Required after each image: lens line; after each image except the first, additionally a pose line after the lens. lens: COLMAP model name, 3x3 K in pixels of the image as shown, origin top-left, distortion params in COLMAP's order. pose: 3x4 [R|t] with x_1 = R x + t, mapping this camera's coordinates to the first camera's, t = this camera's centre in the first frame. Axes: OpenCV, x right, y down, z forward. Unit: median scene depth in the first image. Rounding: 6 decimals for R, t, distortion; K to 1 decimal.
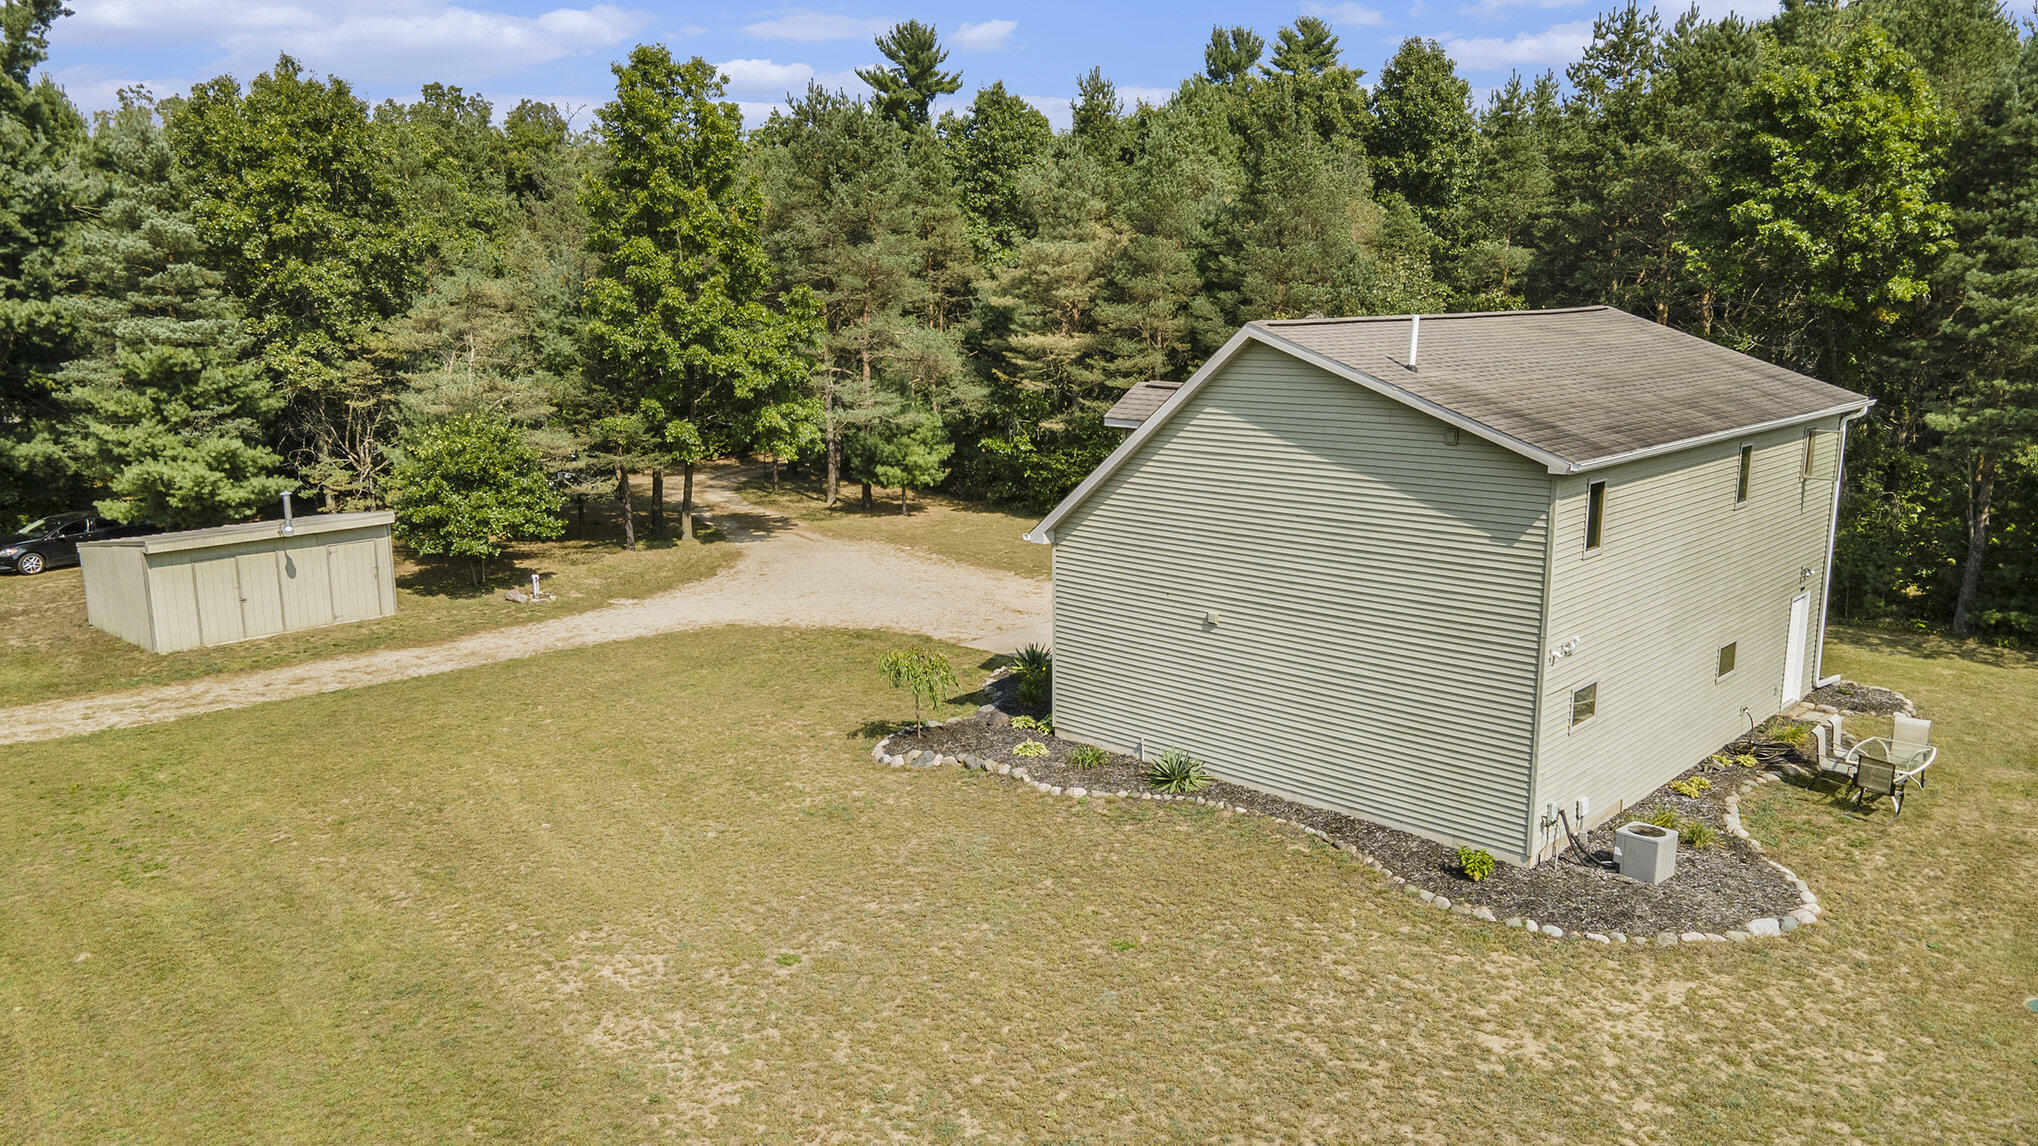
lens RADIAL K [[1474.5, 0, 1019.0], [0, 1474.5, 573.0], [0, 0, 1]] dist [0.029494, 0.041940]
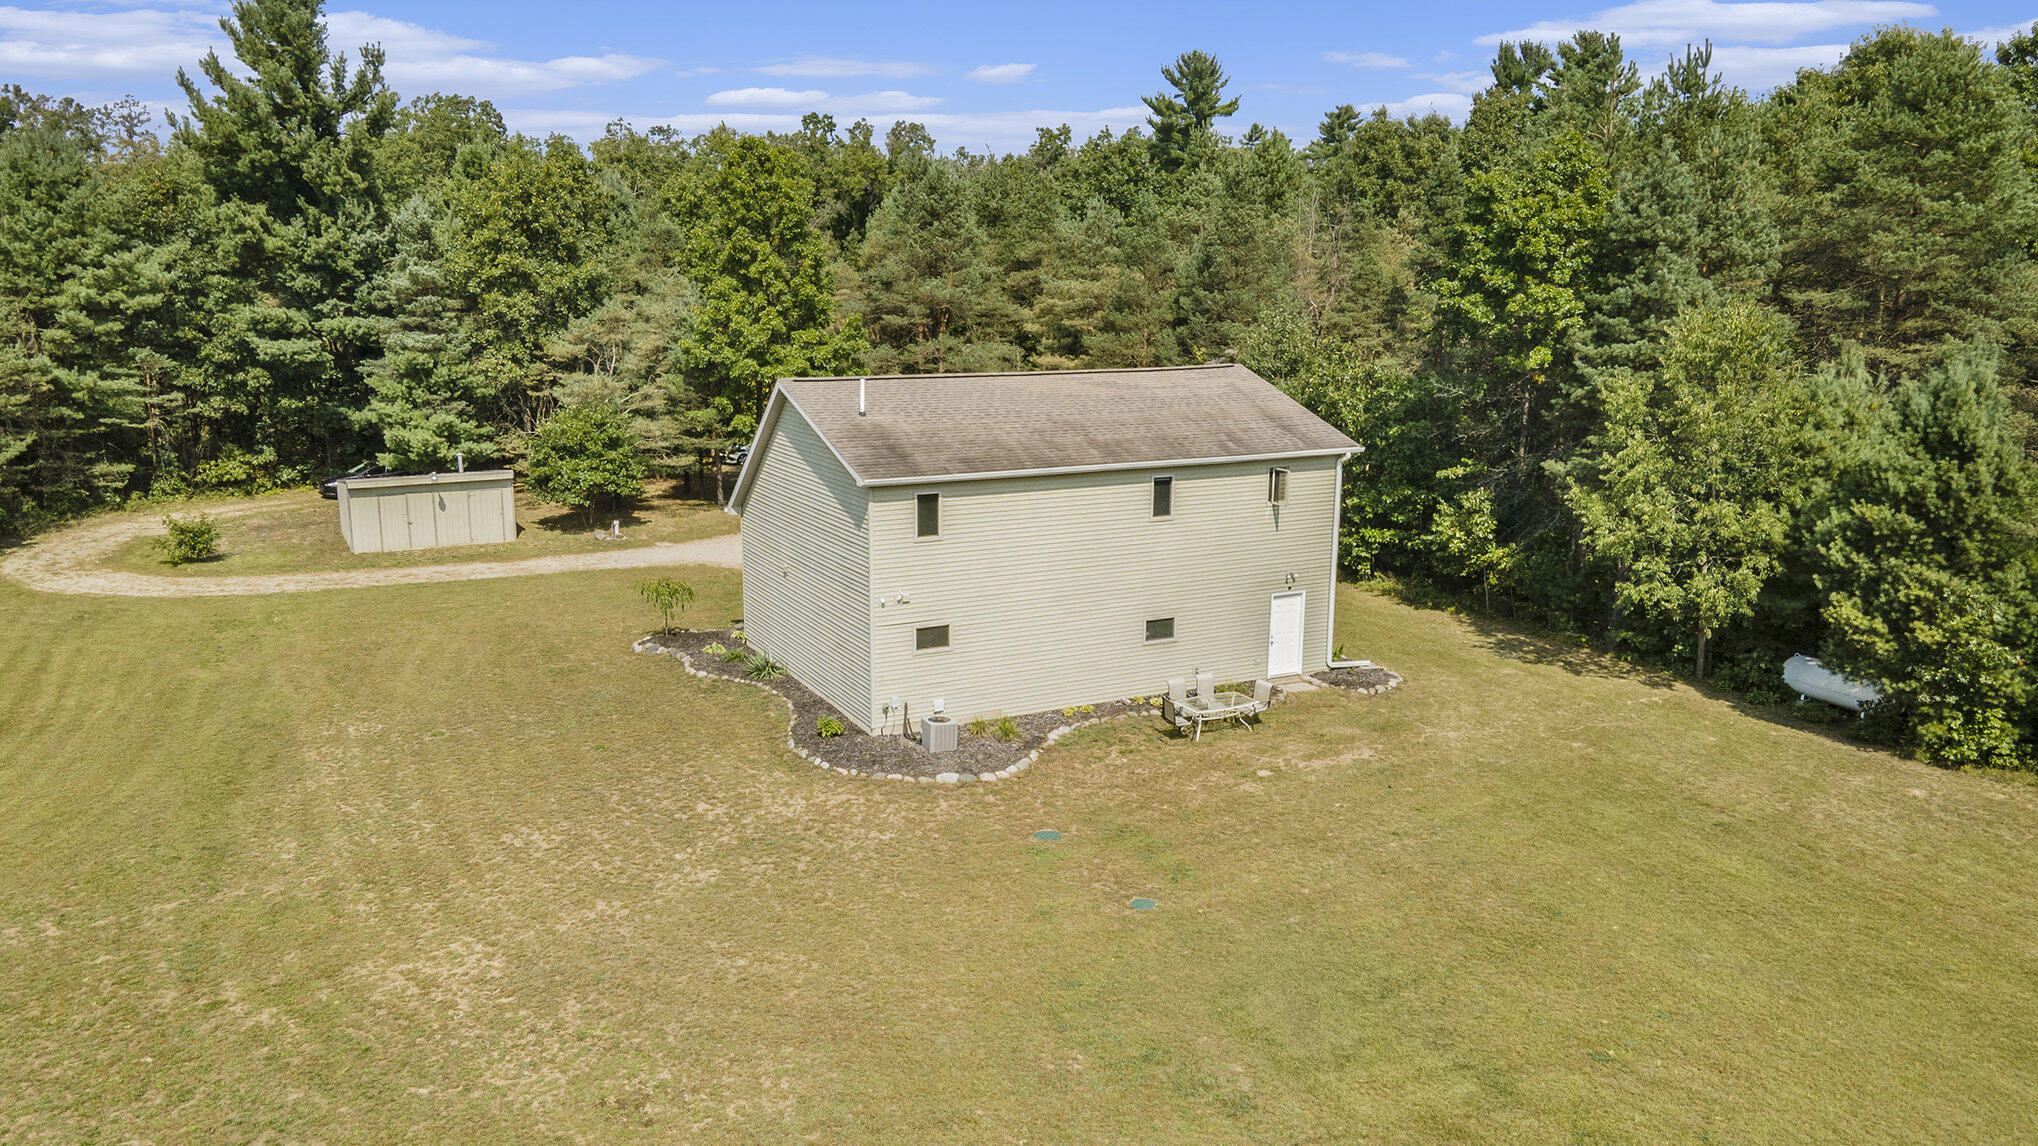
lens RADIAL K [[1495.0, 0, 1016.6], [0, 1495.0, 542.7], [0, 0, 1]] dist [0.017474, 0.053300]
pose [[0.947016, 0.070590, -0.313335, 0.469152], [-0.073650, 0.997282, 0.002075, -0.009283], [0.312630, 0.021112, 0.949640, -0.220355]]
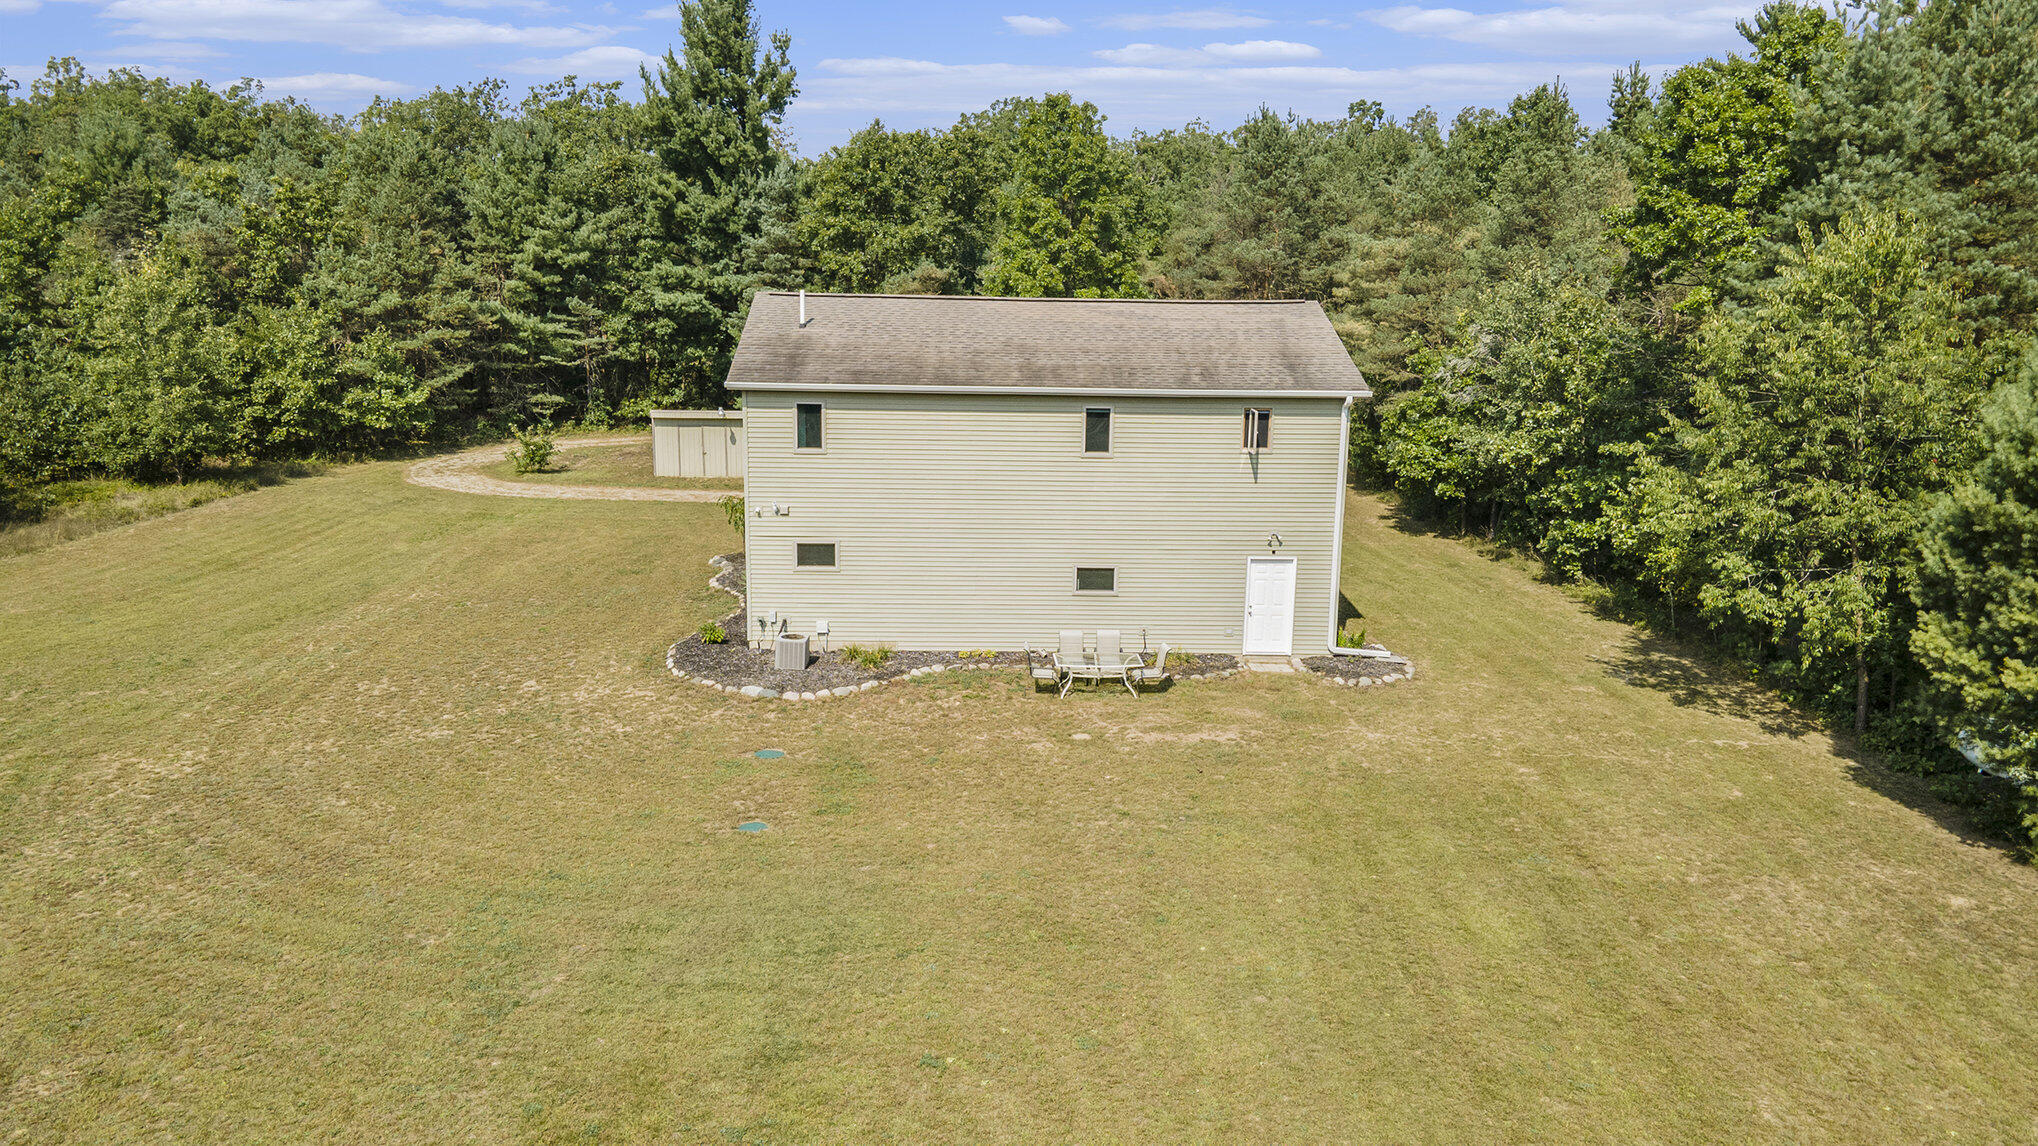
lens RADIAL K [[1495.0, 0, 1016.6], [0, 1495.0, 542.7], [0, 0, 1]] dist [0.017474, 0.053300]
pose [[0.711969, 0.143825, -0.687324, 0.772011], [-0.156701, 0.986659, 0.044142, -0.010312], [0.684504, 0.076276, 0.725008, 0.027153]]
